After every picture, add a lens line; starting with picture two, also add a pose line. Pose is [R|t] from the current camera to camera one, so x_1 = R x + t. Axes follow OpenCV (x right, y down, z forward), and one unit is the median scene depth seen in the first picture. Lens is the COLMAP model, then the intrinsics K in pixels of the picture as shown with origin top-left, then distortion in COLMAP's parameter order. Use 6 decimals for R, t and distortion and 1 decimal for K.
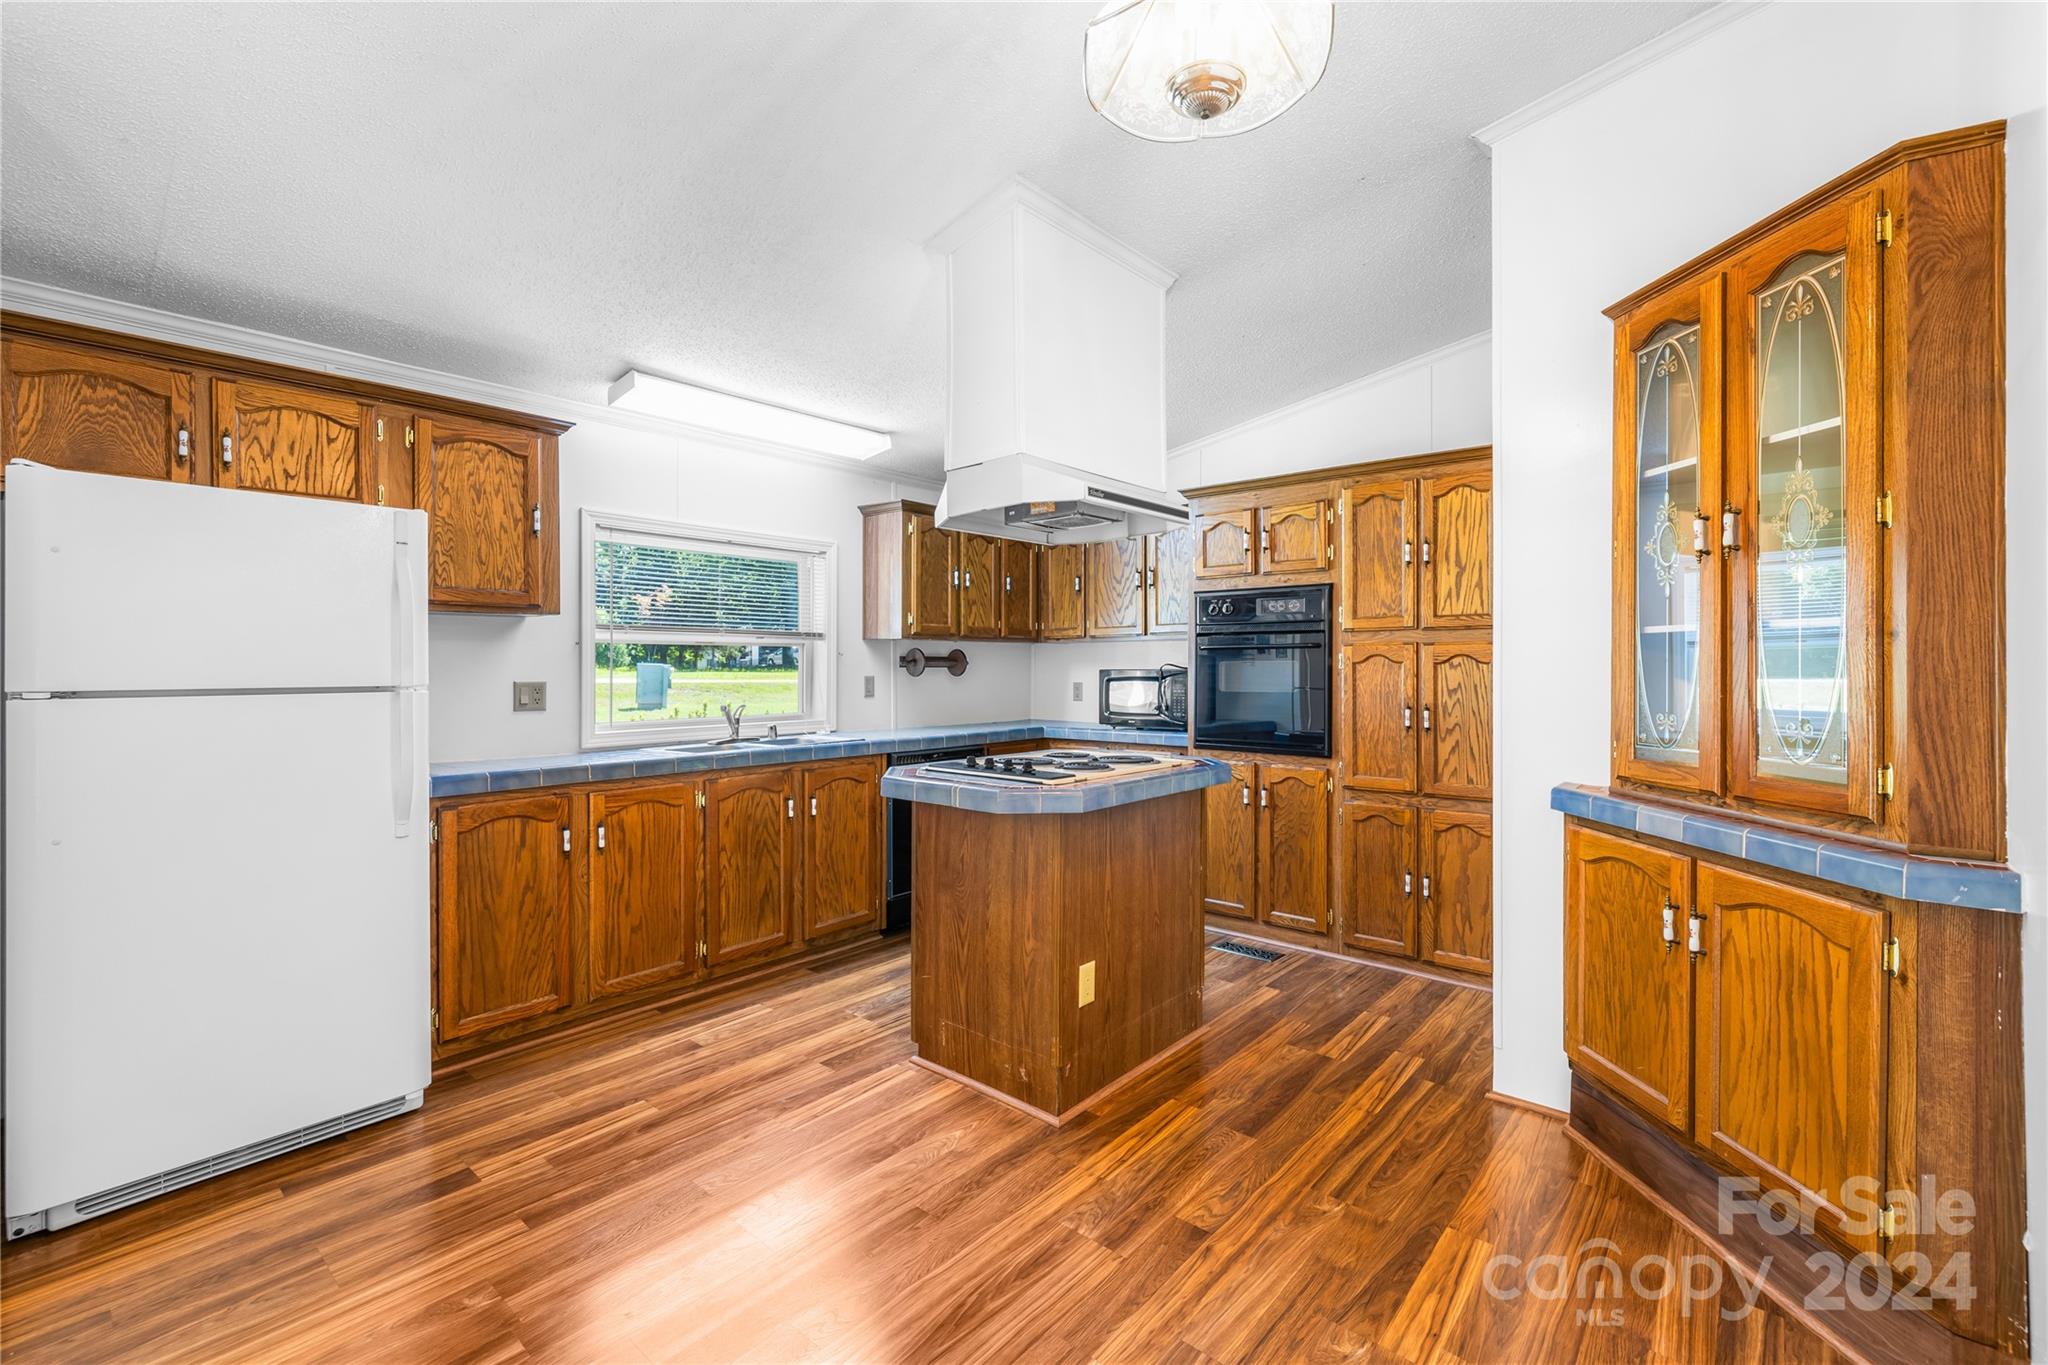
lens RADIAL K [[876.6, 0, 1036.8], [0, 876.6, 662.0], [0, 0, 1]] dist [0.000236, -0.000455]
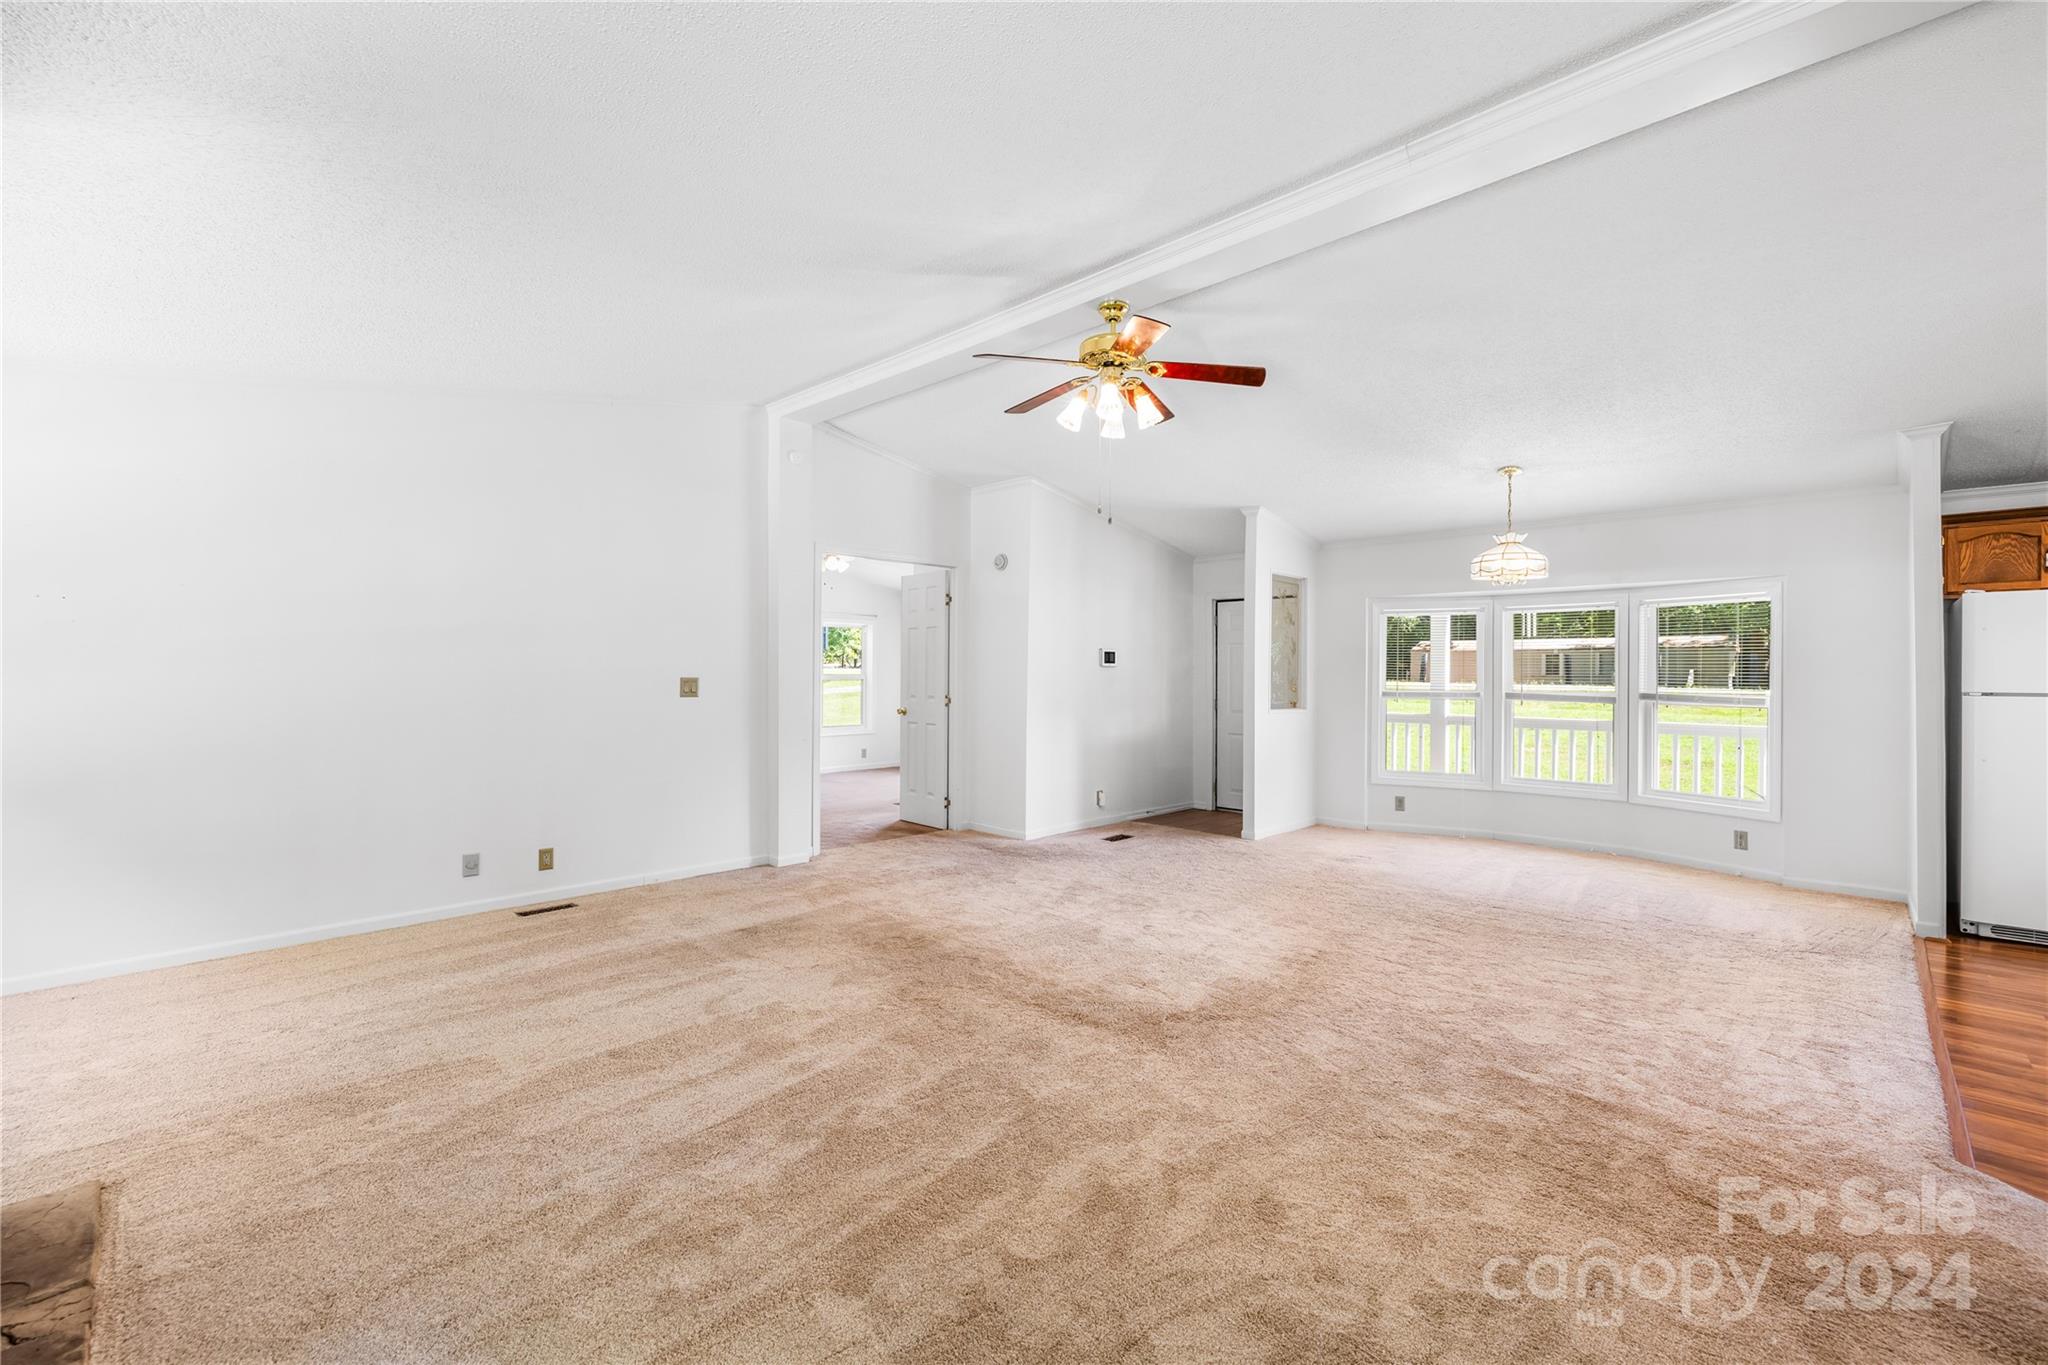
lens RADIAL K [[858.2, 0, 1017.7], [0, 858.2, 677.5], [0, 0, 1]] dist [-0.000010, -0.000535]
pose [[-0.081544, 0.004244, -0.996661, 0.797573], [-0.002374, 0.999987, 0.004452, -0.005146], [0.996667, 0.002729, -0.081533, -0.807202]]
